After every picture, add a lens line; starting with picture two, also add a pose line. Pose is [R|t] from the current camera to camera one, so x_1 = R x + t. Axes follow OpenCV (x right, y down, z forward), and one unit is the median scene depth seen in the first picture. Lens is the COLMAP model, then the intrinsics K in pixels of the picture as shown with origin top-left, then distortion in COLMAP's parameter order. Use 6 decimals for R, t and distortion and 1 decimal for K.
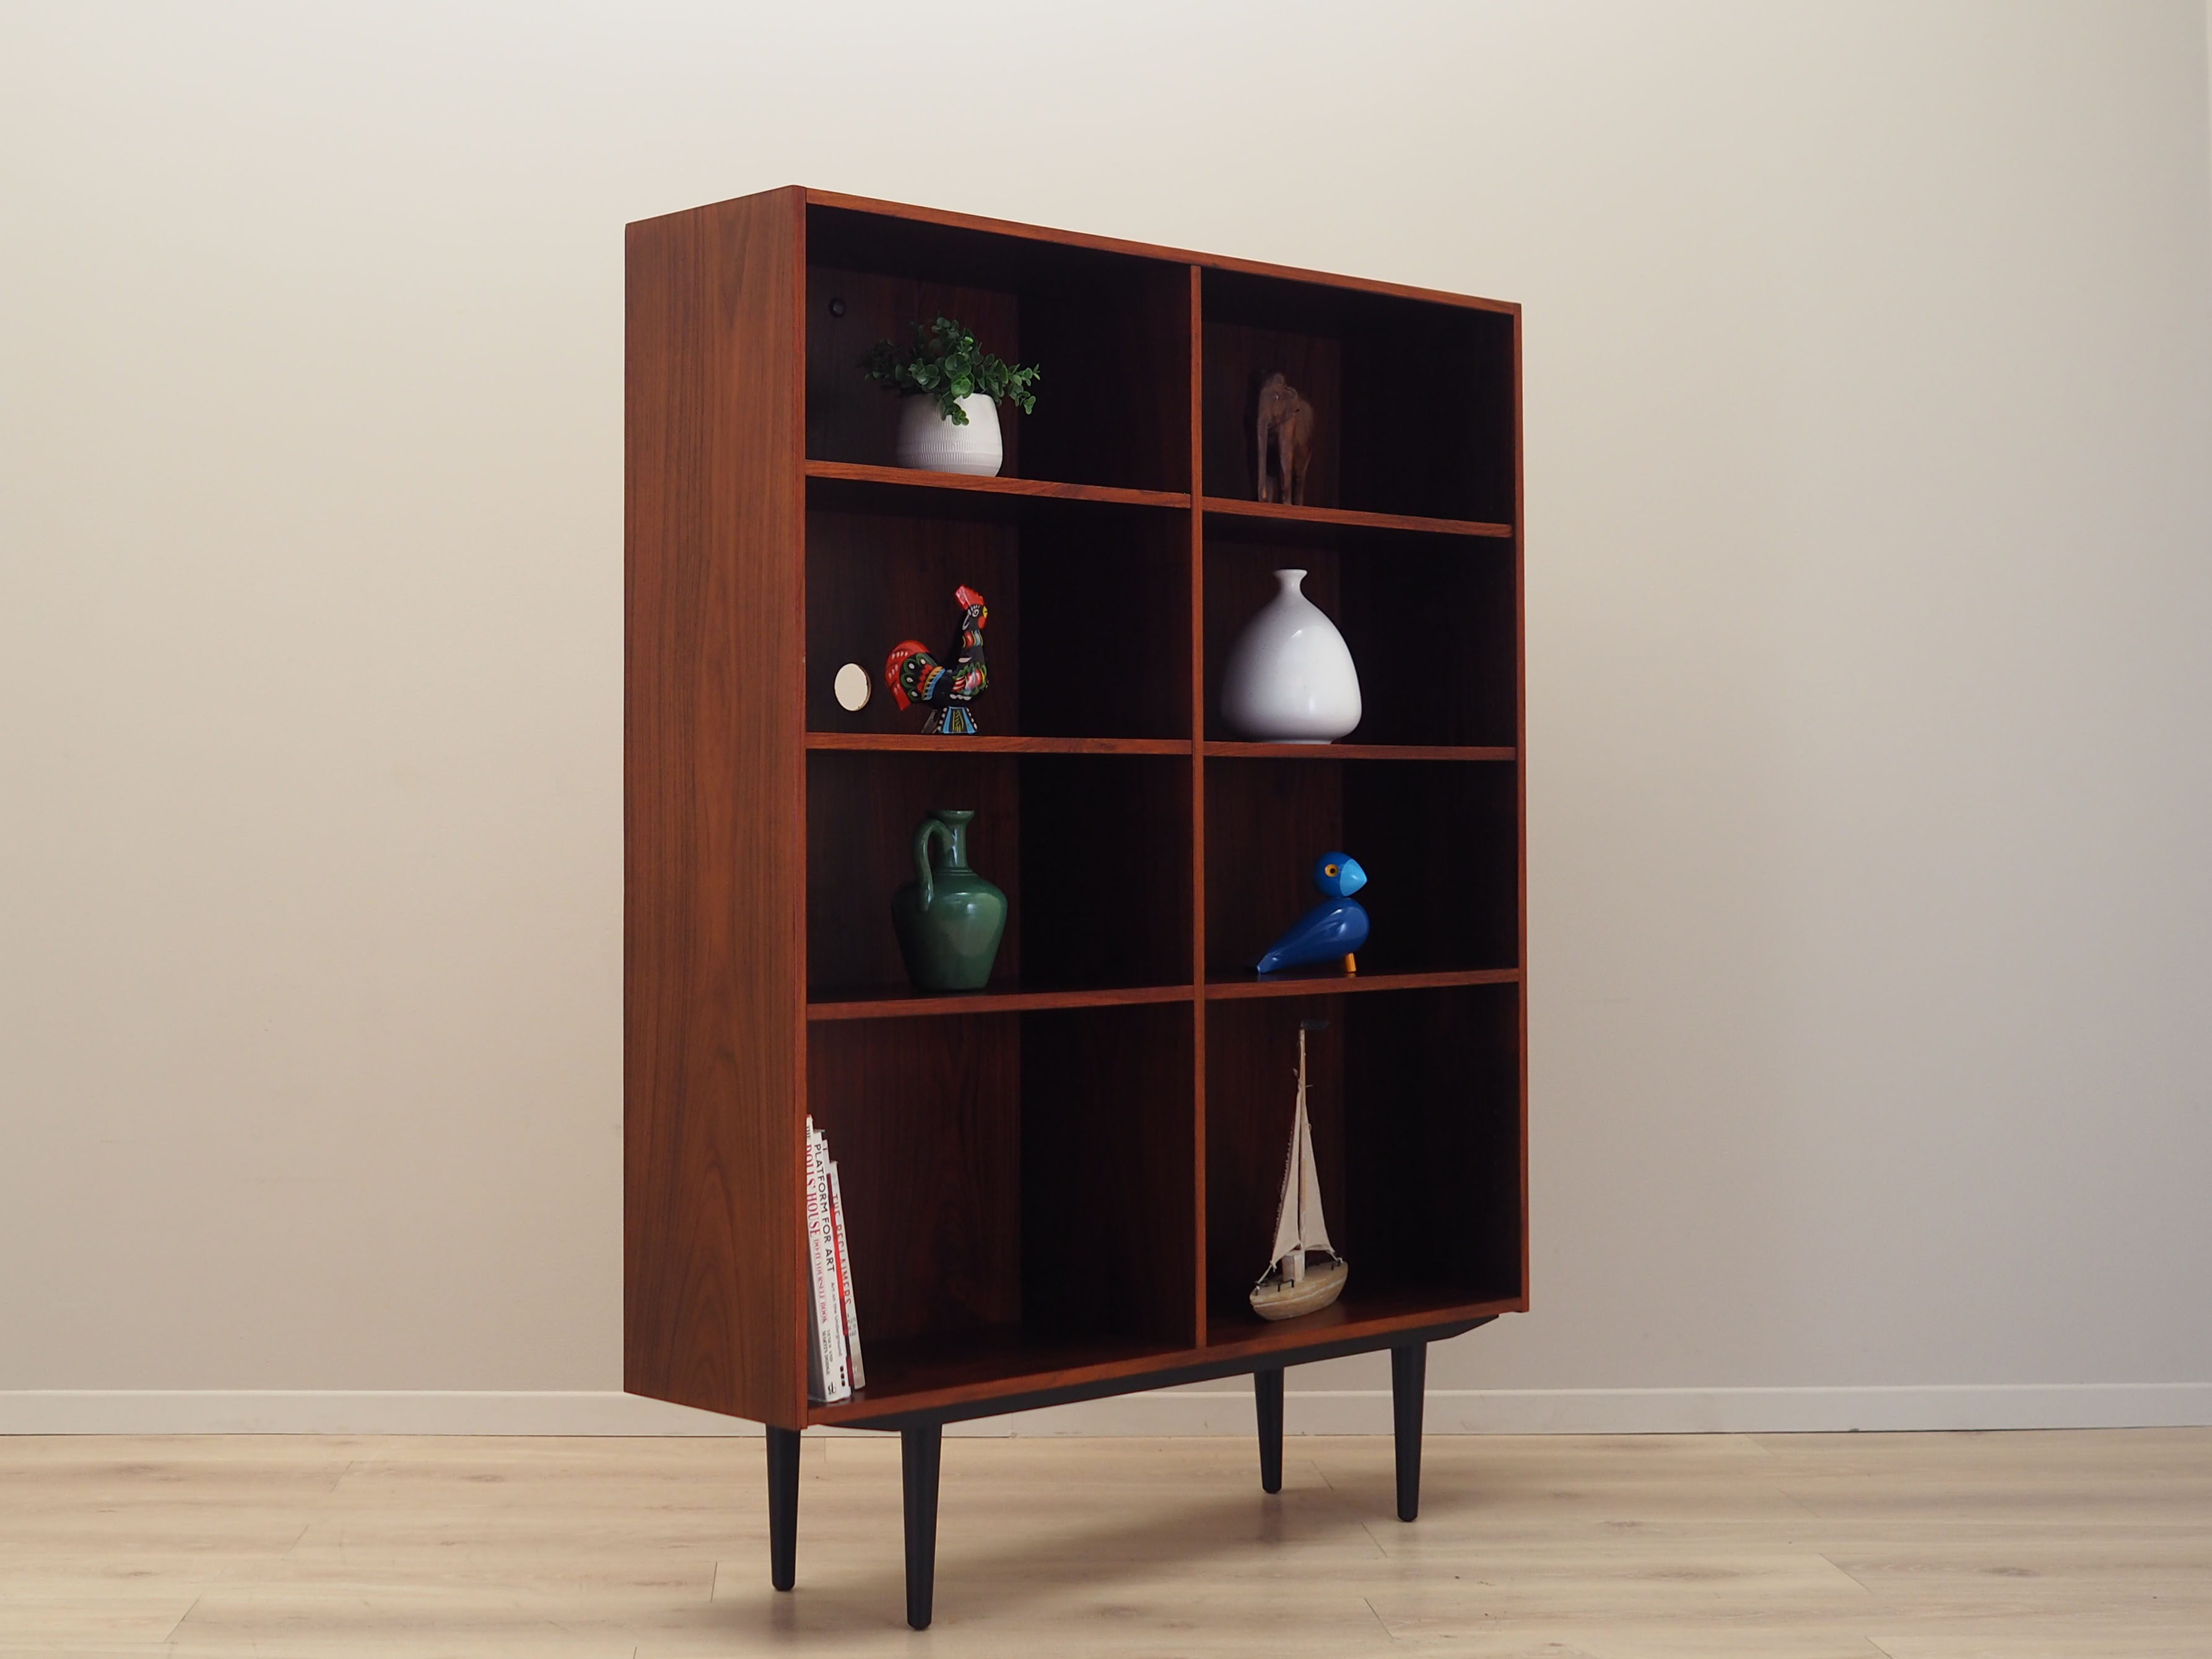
lens RADIAL K [[3371.0, 0, 995.0], [0, 3371.0, 835.5], [0, 0, 1]] dist [-0.023988, 0.000000]
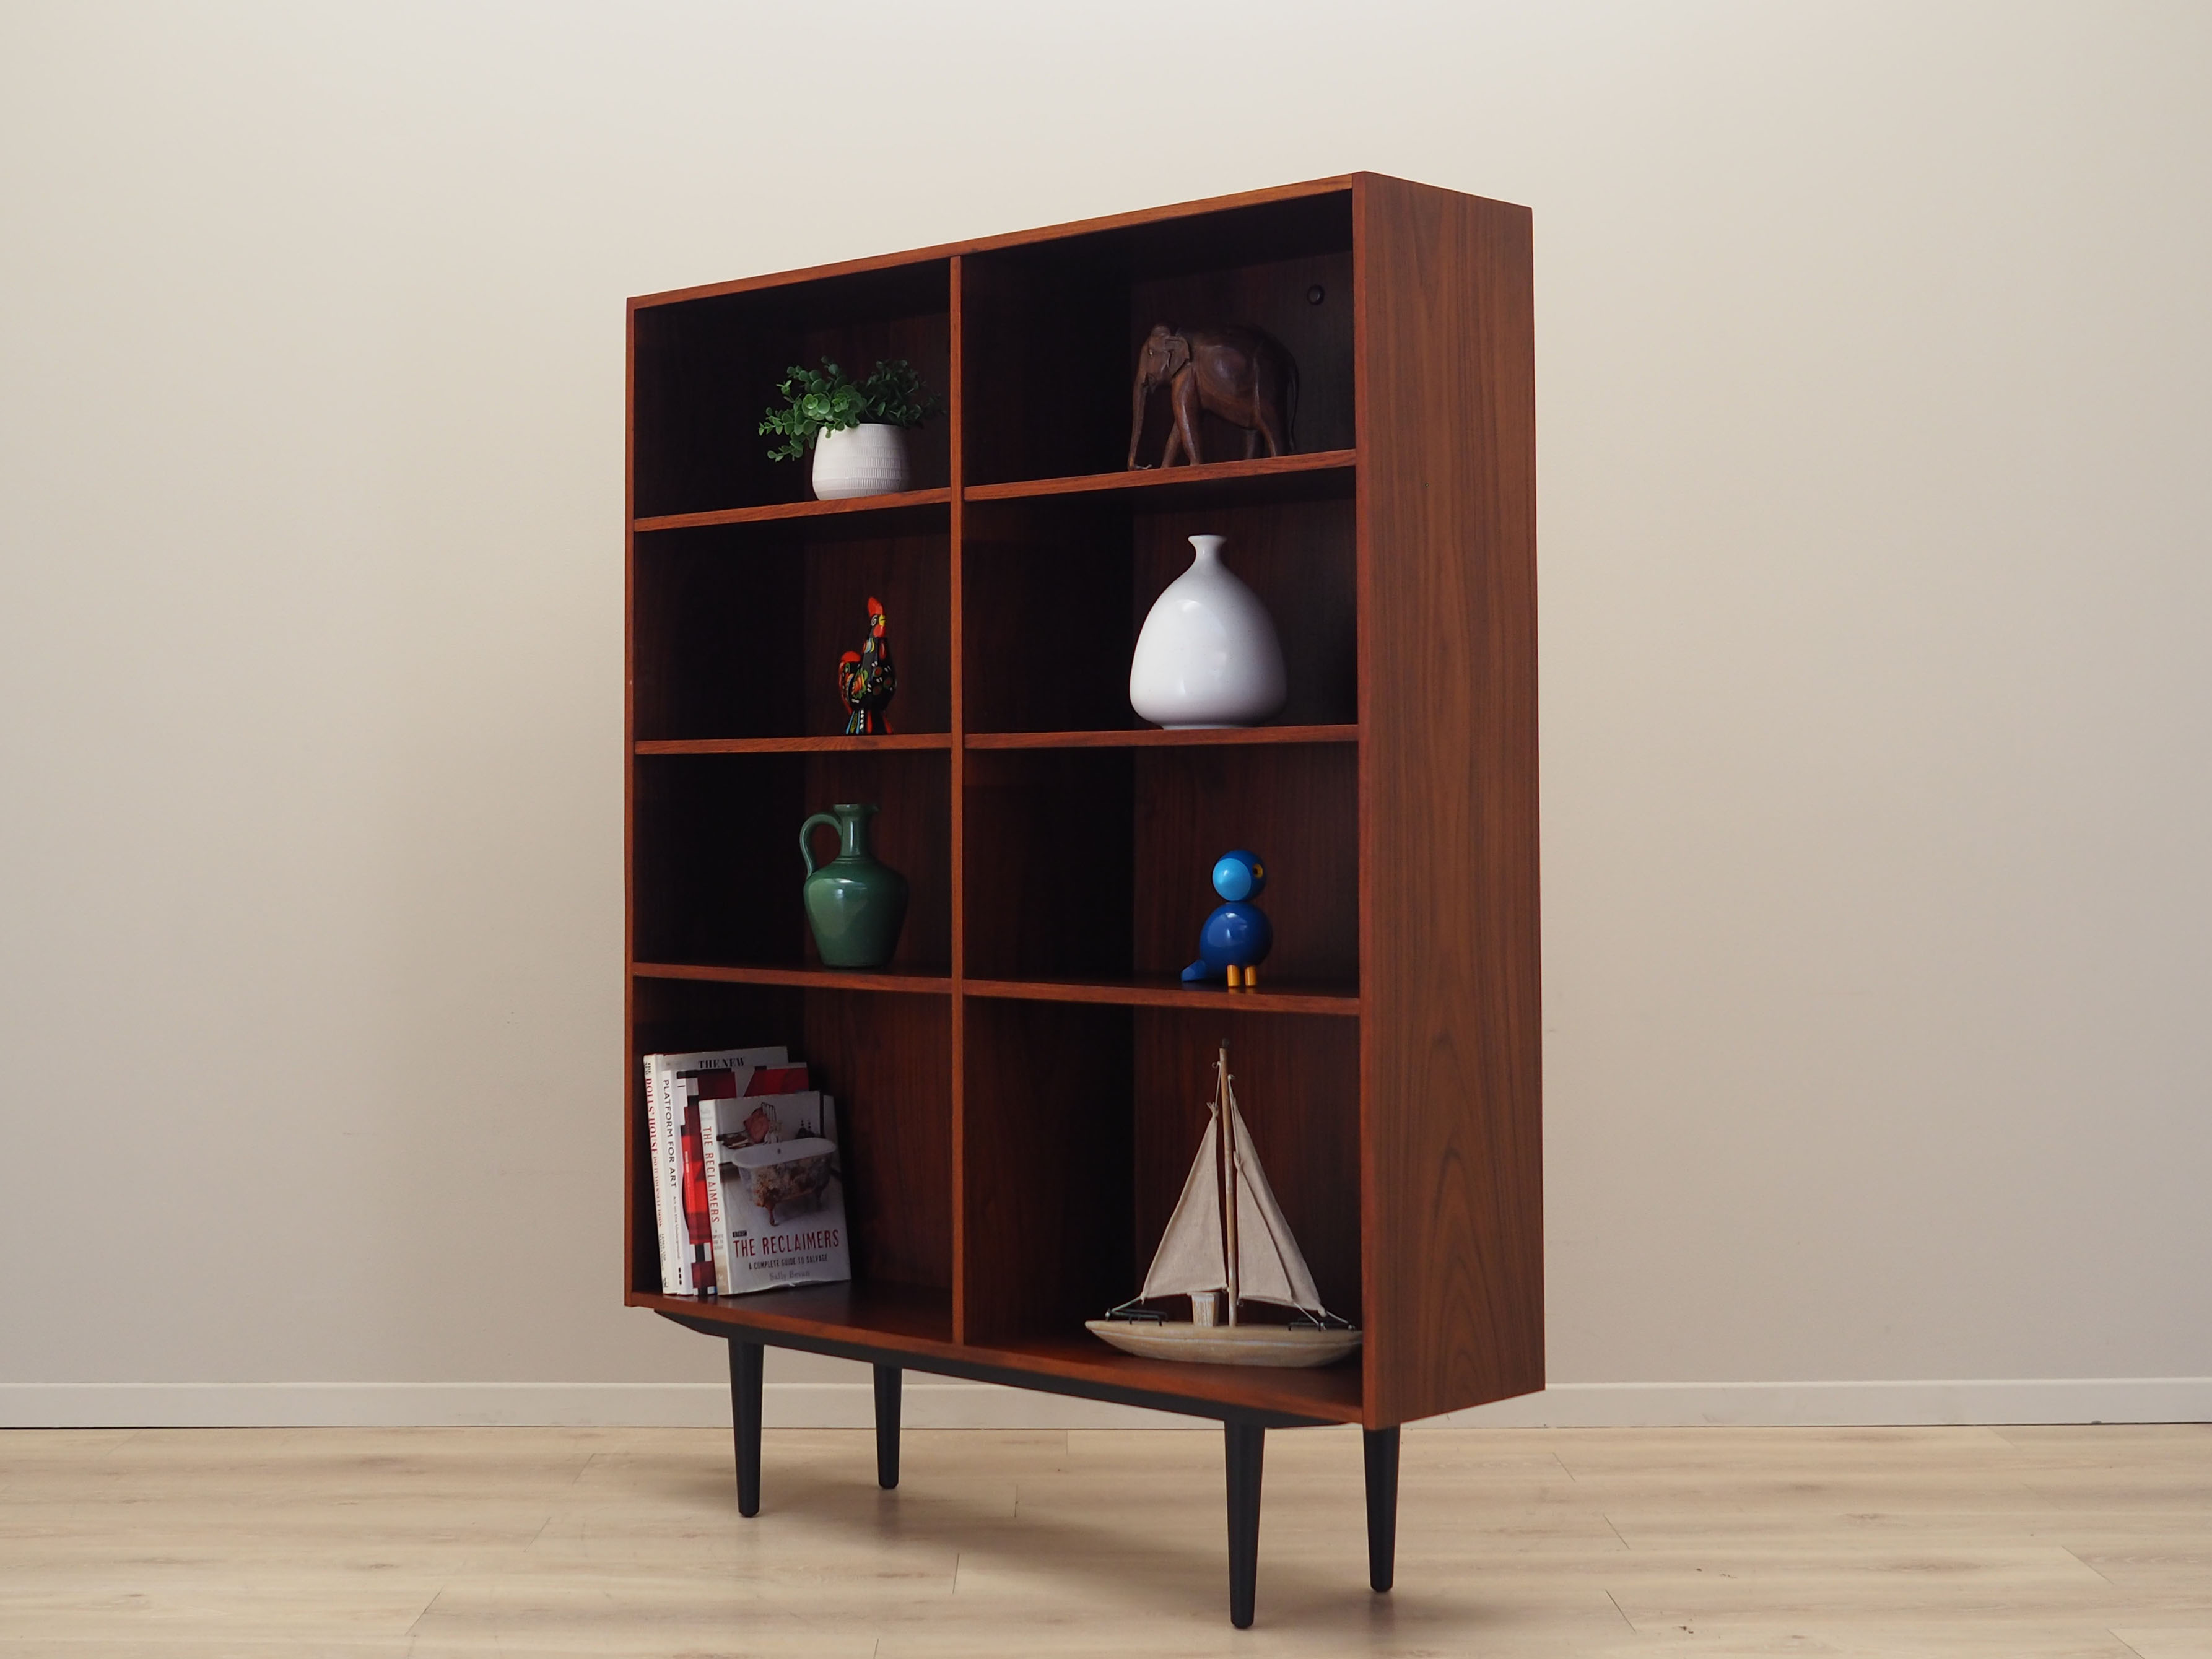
lens RADIAL K [[3371.0, 0, 1104.0], [0, 3371.0, 812.8], [0, 0, 1]] dist [-0.023988, 0.000000]
pose [[0.058922, 0.004118, -0.998254, 1.056956], [-0.004451, 0.999983, 0.003862, -0.008701], [0.998253, 0.004216, 0.058939, 0.985510]]
